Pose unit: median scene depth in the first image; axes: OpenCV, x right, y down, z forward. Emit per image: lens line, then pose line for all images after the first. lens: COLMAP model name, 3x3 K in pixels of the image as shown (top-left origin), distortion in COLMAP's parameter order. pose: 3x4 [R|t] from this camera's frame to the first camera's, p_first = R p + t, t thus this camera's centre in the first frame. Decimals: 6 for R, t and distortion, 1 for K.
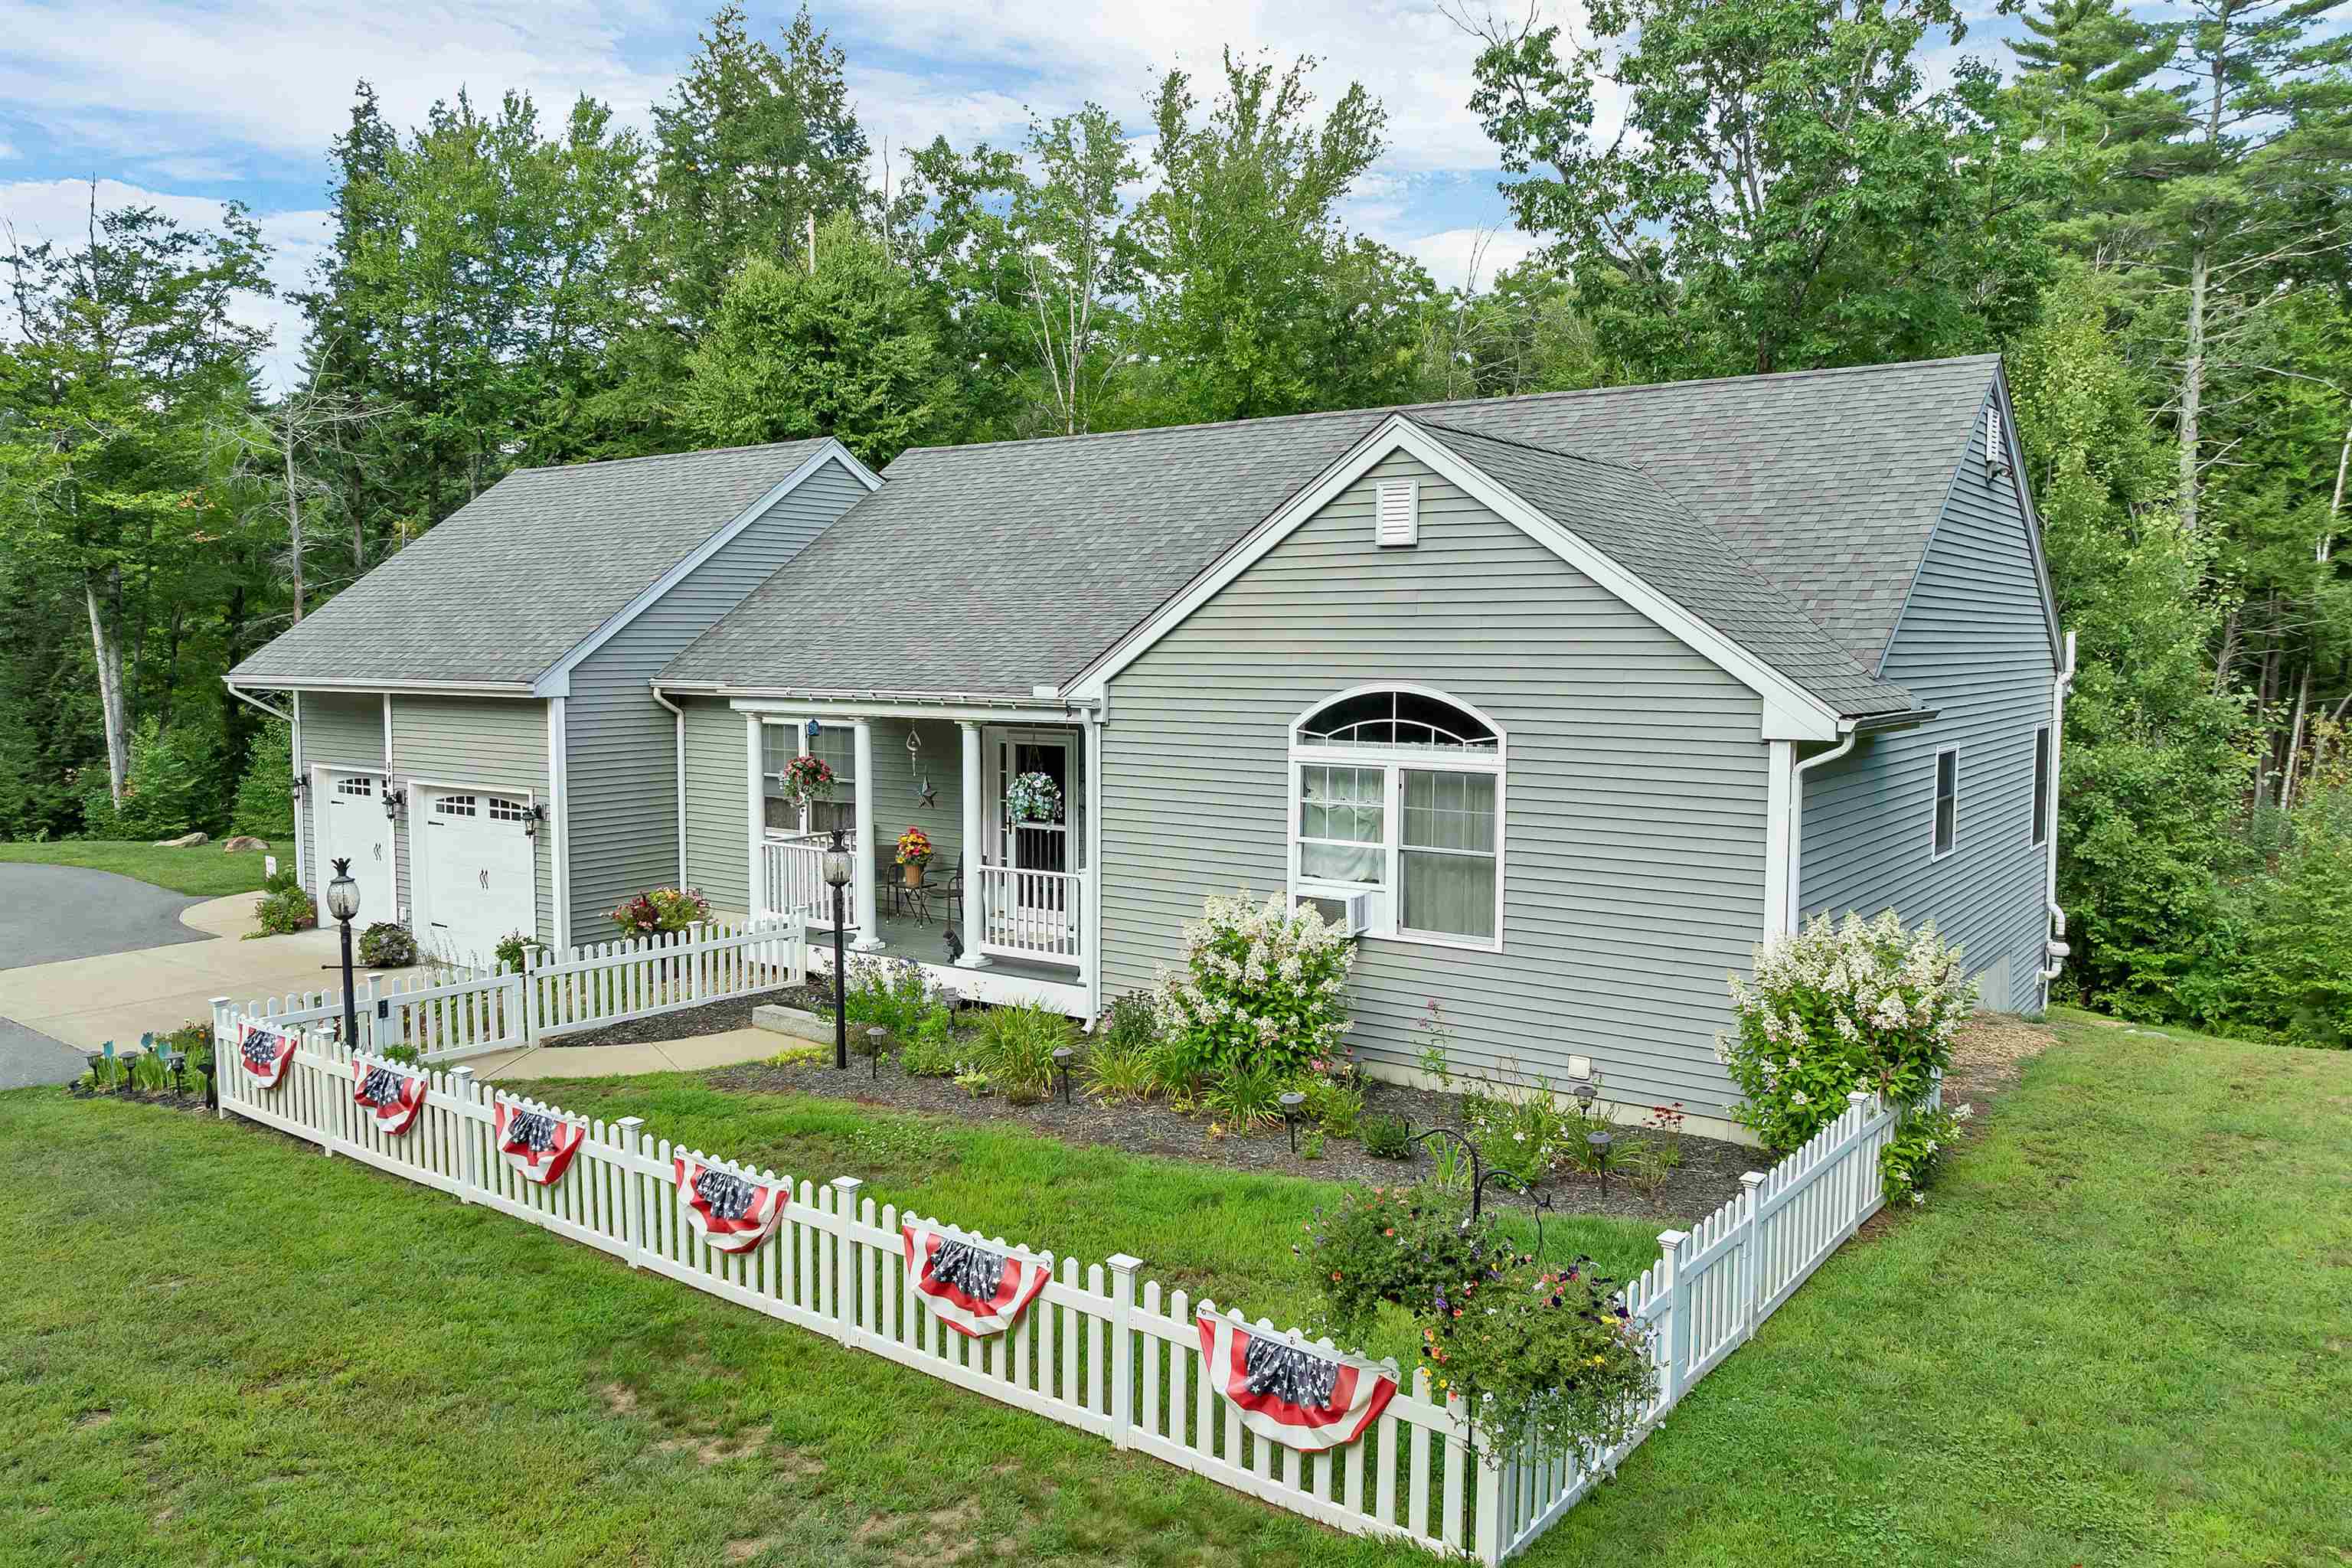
lens RADIAL K [[1724.6, 0, 1129.5], [0, 1724.6, 794.4], [0, 0, 1]] dist [-0.036611, 0.003845]
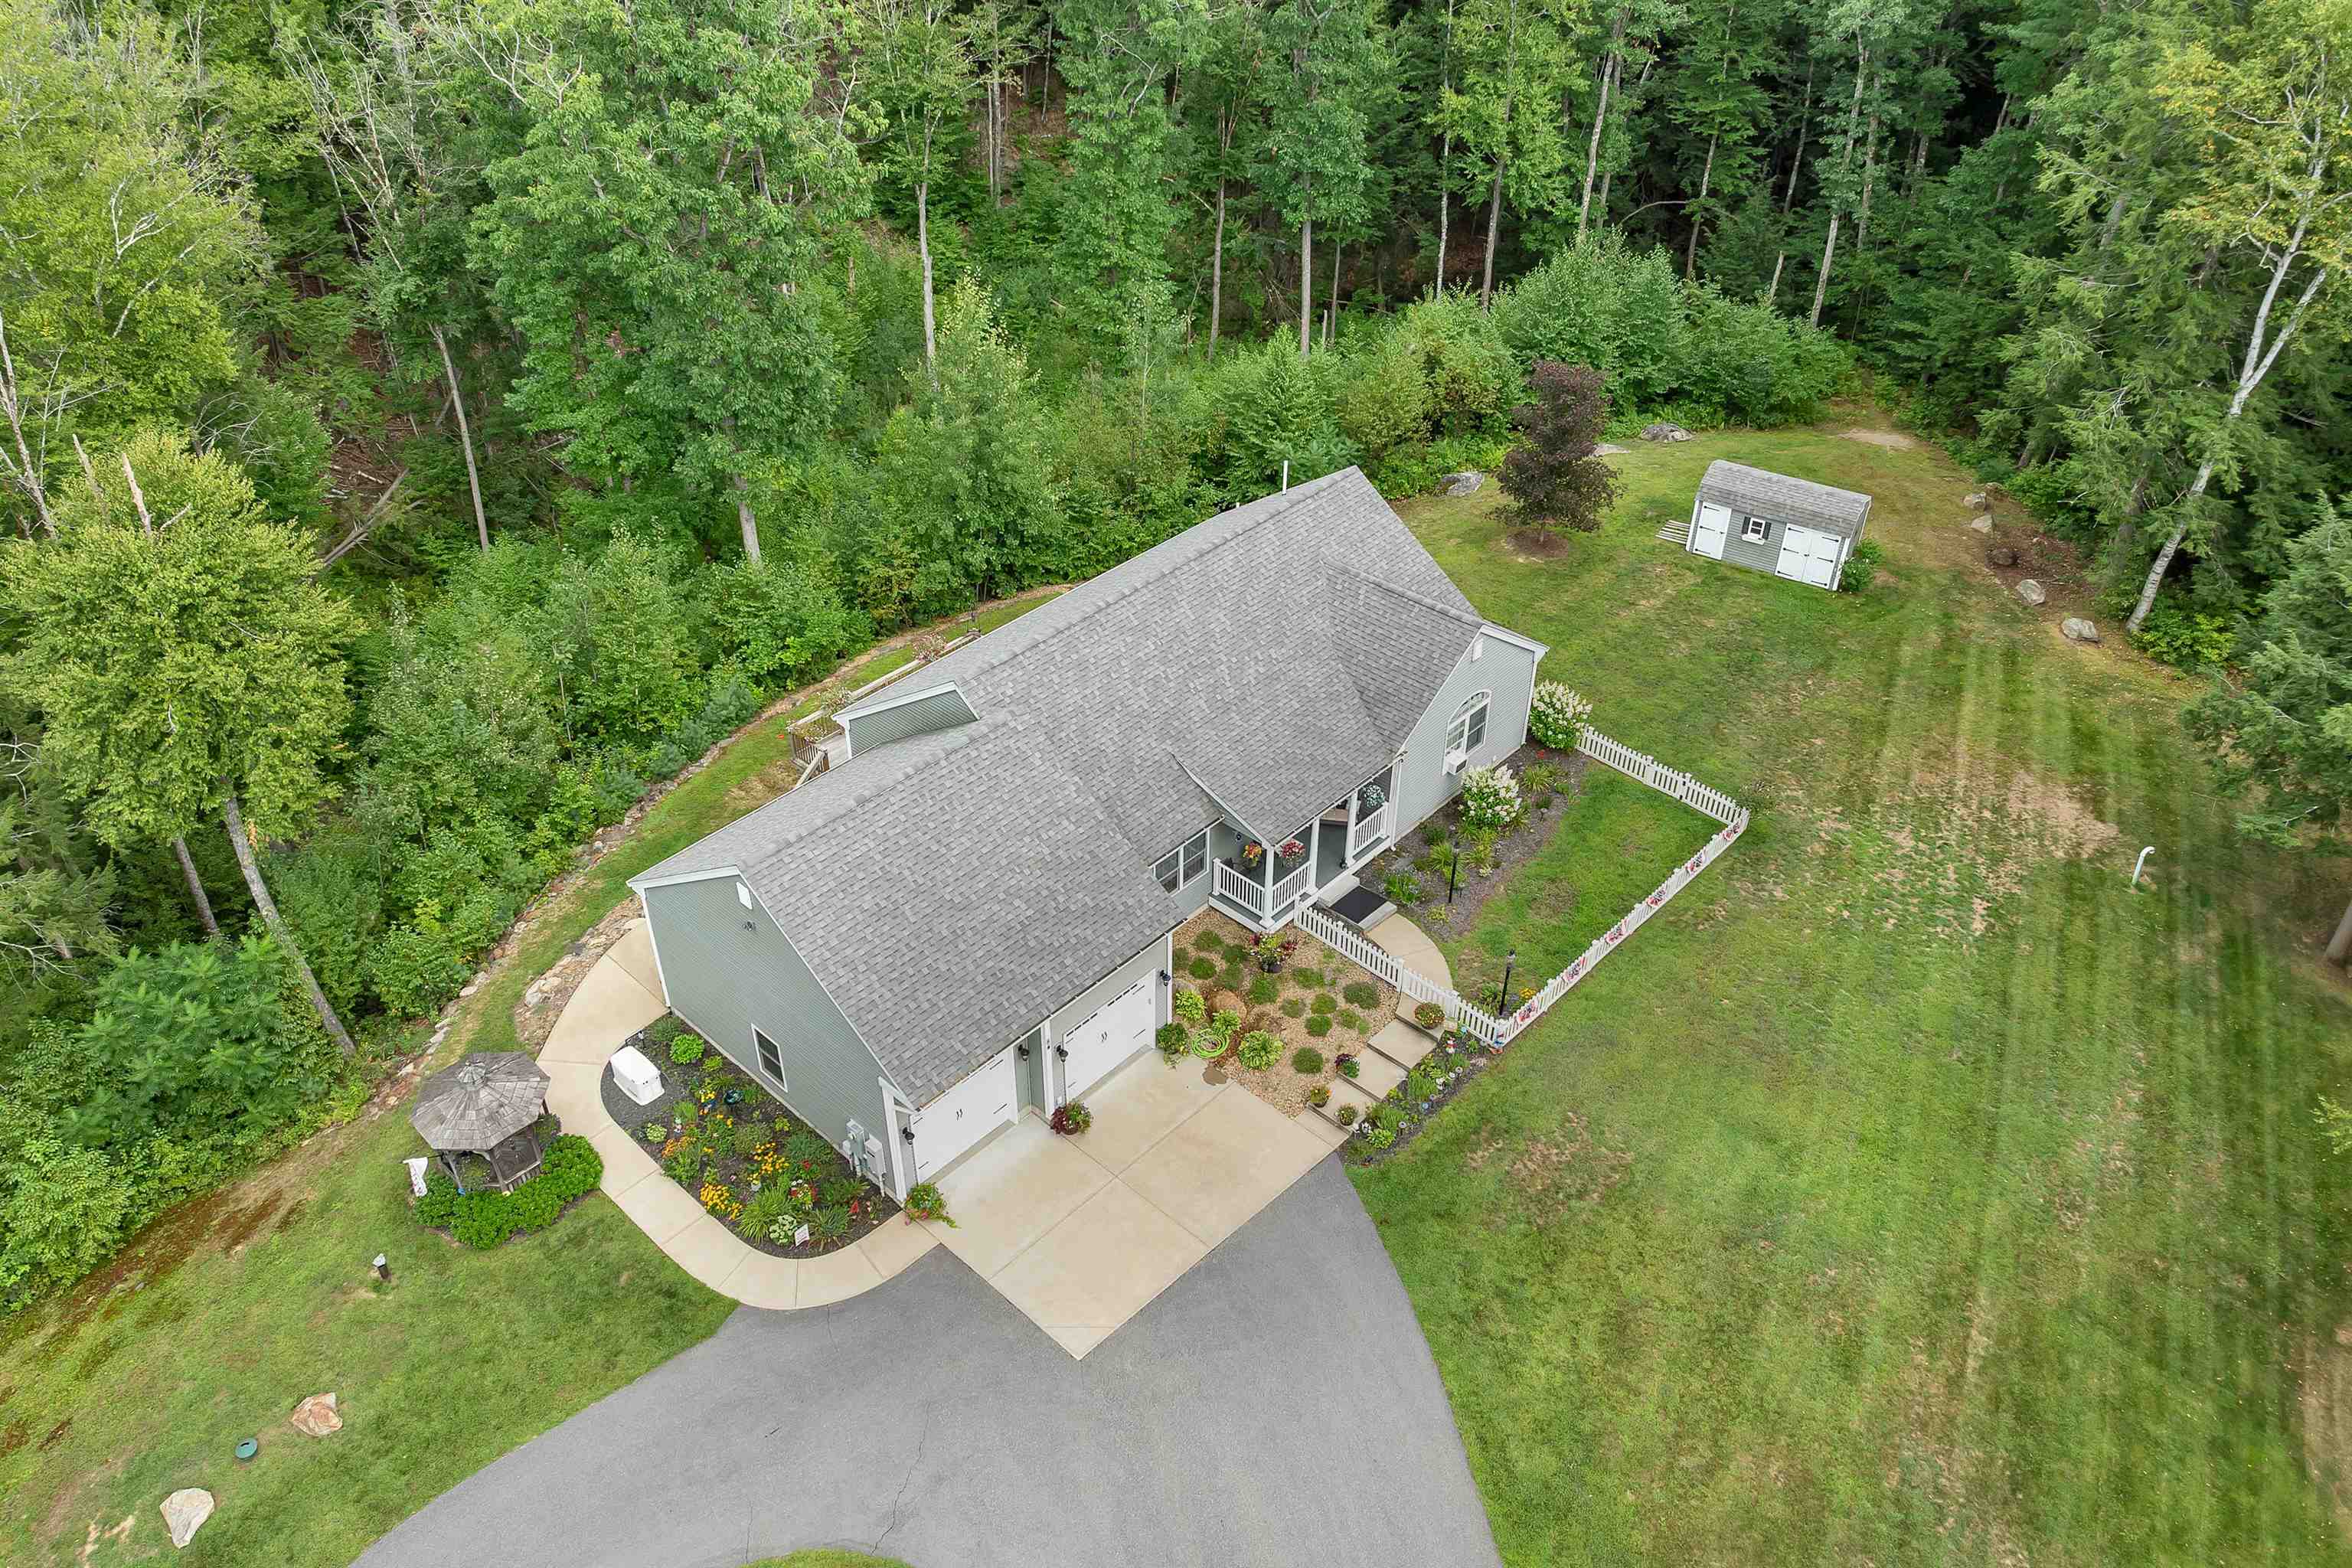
lens RADIAL K [[1724.6, 0, 1115.2], [0, 1724.6, 795.3], [0, 0, 1]] dist [-0.036611, 0.003845]
pose [[0.117234, -0.600712, 0.790823, -2.089926], [0.105505, 0.799341, 0.591542, -1.528454], [-0.987484, 0.014087, 0.157088, 0.939541]]
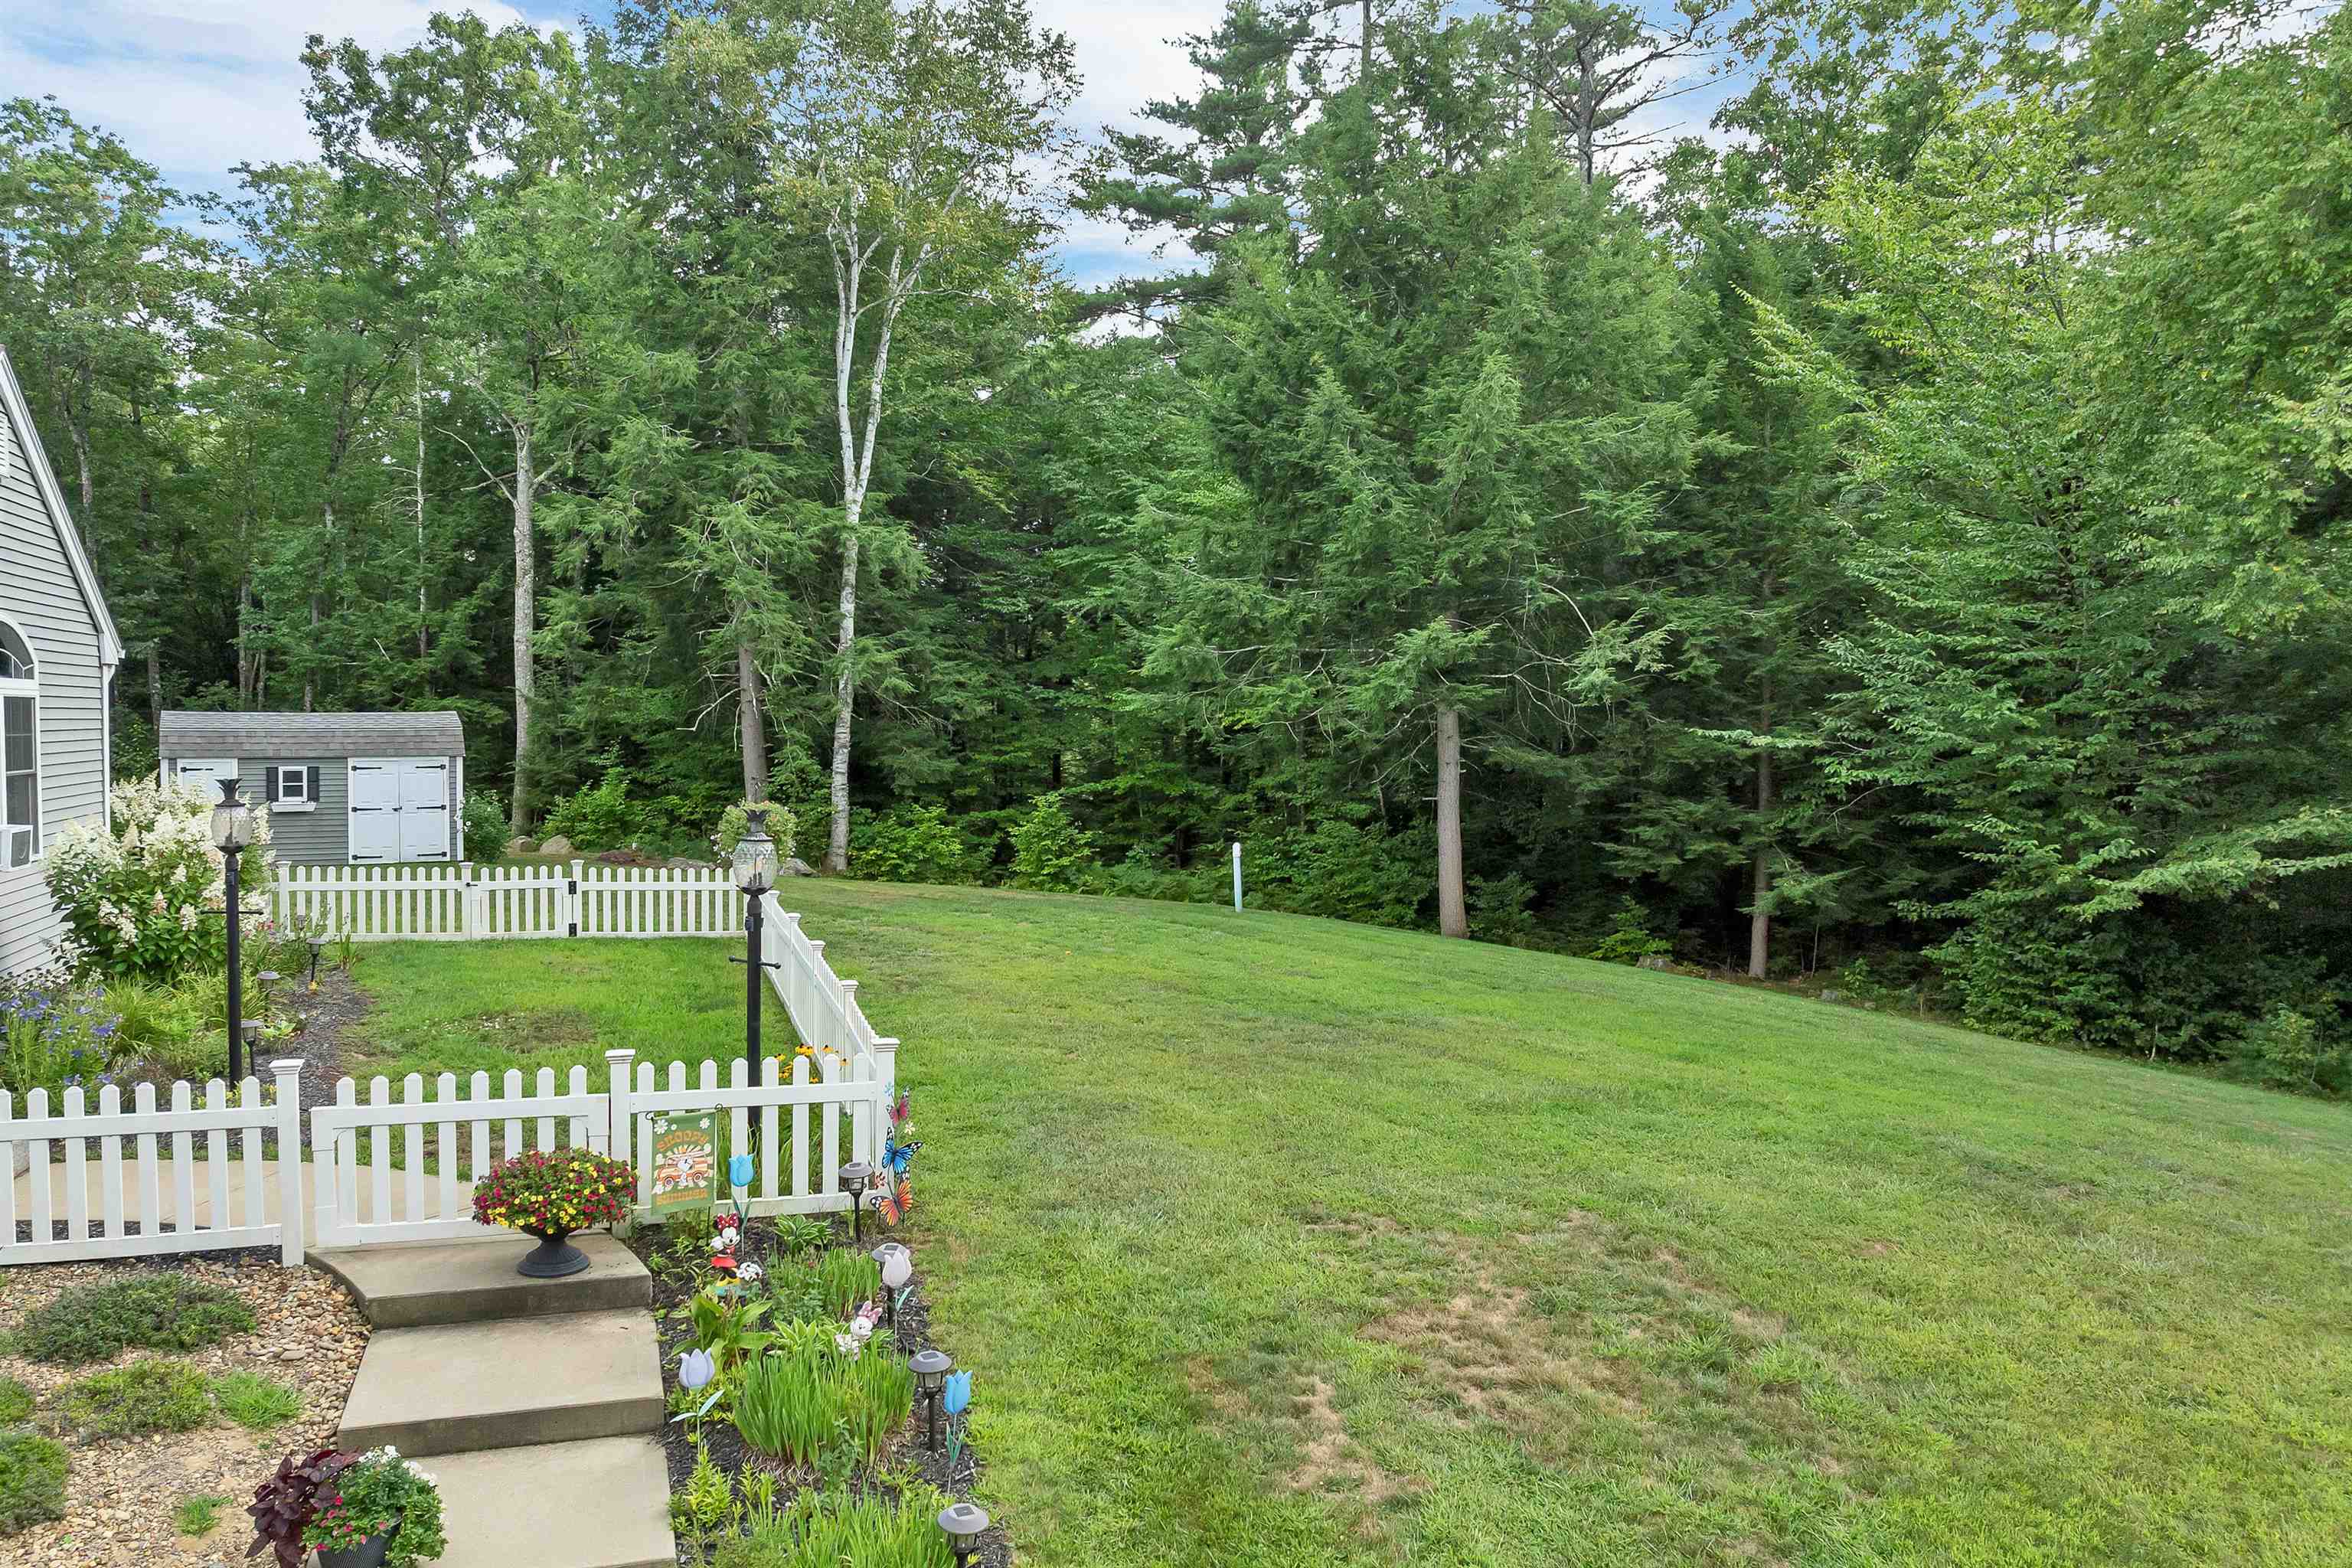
lens RADIAL K [[1724.6, 0, 1097.8], [0, 1724.6, 770.5], [0, 0, 1]] dist [-0.036611, 0.003845]
pose [[-0.806215, -0.021761, 0.591223, -0.781438], [0.051078, 0.993032, 0.106201, -0.037146], [-0.589414, 0.115819, -0.799485, 1.163260]]
